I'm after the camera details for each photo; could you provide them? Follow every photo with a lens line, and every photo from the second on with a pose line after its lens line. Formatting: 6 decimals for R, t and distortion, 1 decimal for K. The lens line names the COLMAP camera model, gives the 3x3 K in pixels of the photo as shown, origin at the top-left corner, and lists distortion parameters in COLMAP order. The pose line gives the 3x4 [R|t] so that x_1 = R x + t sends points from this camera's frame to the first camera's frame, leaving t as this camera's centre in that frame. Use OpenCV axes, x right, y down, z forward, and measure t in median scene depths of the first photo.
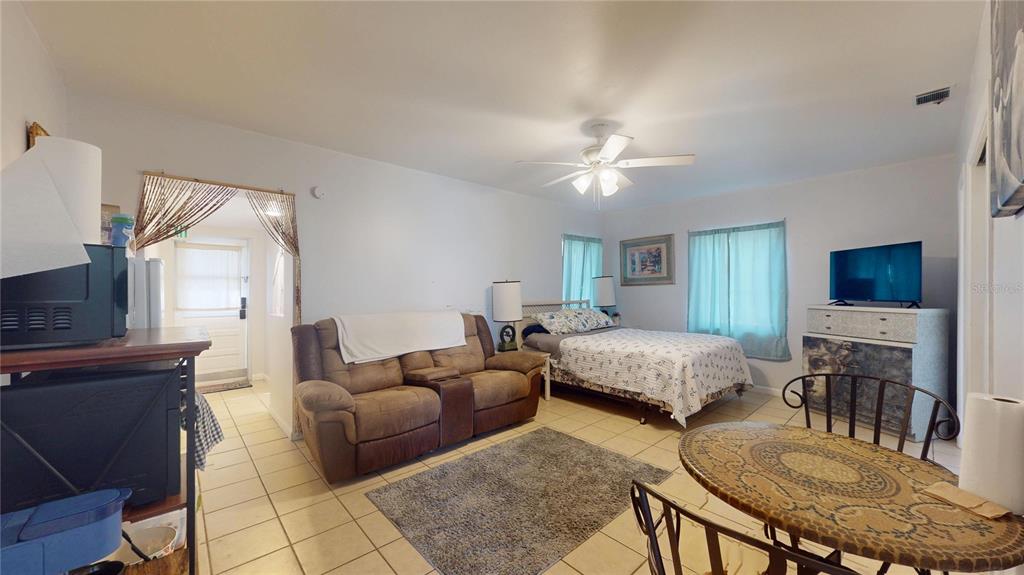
lens RADIAL K [[376.5, 0, 511.6], [0, 376.5, 289.7], [0, 0, 1]] dist [0.000853, 0.000011]
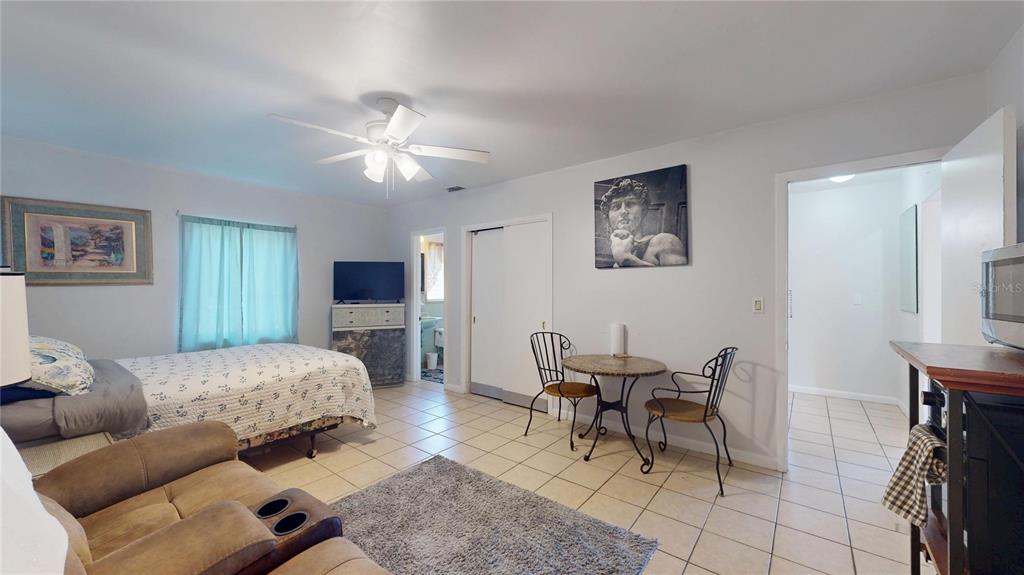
lens RADIAL K [[376.5, 0, 512.2], [0, 376.5, 287.6], [0, 0, 1]] dist [0.000853, 0.000011]
pose [[-0.179890, 0.009350, 0.983642, -0.496282], [0.004106, 0.999953, -0.008754, -0.001510], [-0.983678, 0.002464, -0.179920, 0.671840]]
